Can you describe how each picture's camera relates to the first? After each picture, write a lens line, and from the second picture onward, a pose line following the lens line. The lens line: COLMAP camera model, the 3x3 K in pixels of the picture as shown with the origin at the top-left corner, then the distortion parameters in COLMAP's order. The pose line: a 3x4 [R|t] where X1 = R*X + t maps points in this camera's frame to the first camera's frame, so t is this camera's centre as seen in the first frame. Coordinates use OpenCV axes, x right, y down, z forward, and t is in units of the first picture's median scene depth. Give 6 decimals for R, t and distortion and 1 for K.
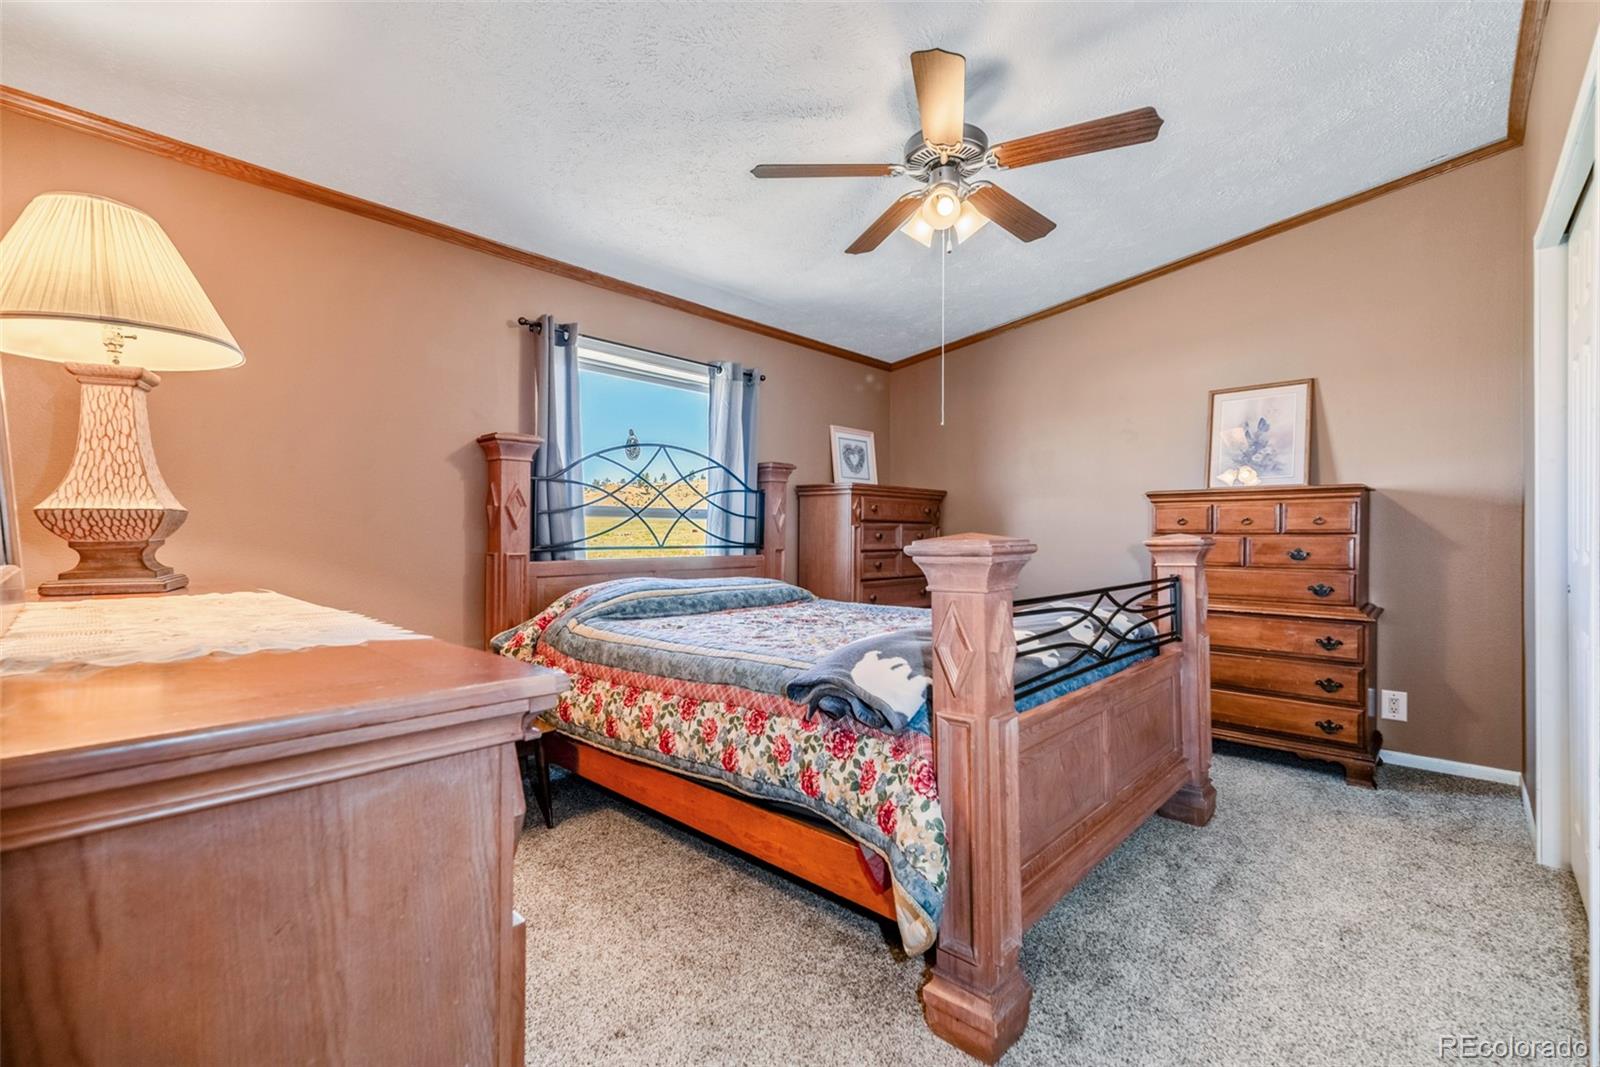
lens RADIAL K [[701.9, 0, 793.0], [0, 701.9, 539.6], [0, 0, 1]] dist [0.000746, -0.000654]
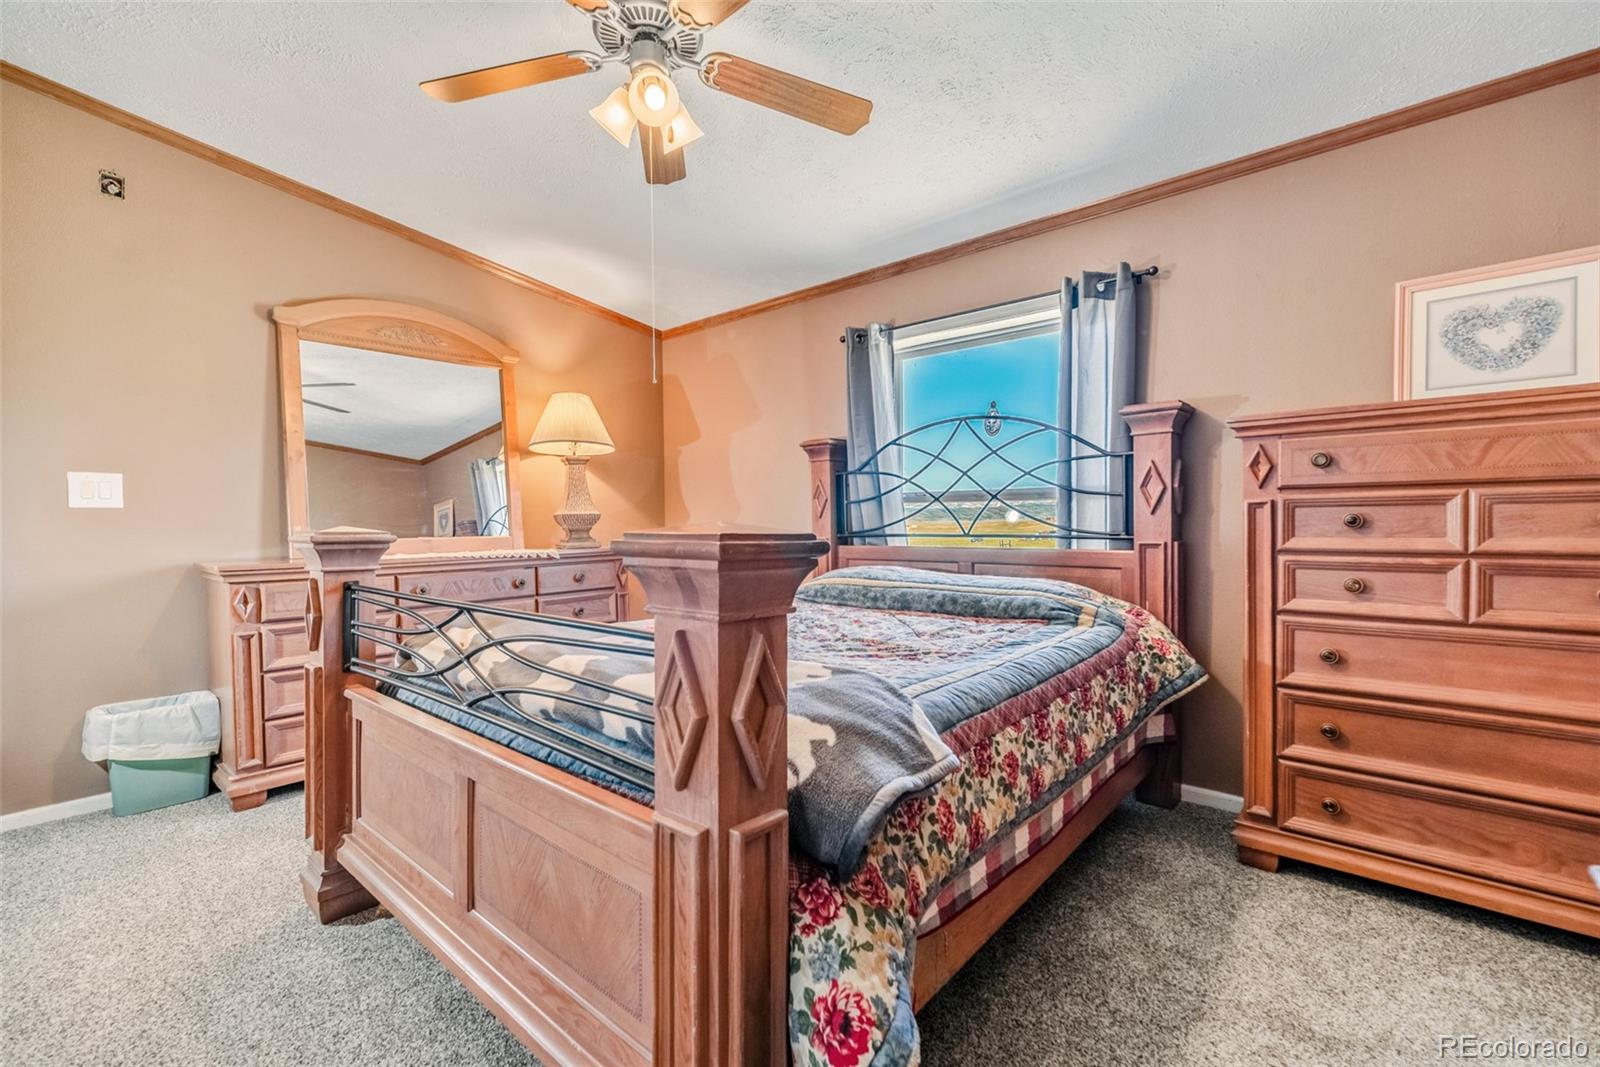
lens RADIAL K [[727.8, 0, 772.2], [0, 727.8, 529.0], [0, 0, 1]] dist [-0.000658, -0.000273]
pose [[-0.007176, 0.006906, -0.999950, 0.710747], [0.001775, 0.999975, 0.006893, -0.004322], [0.999973, -0.001726, -0.007188, 0.766717]]
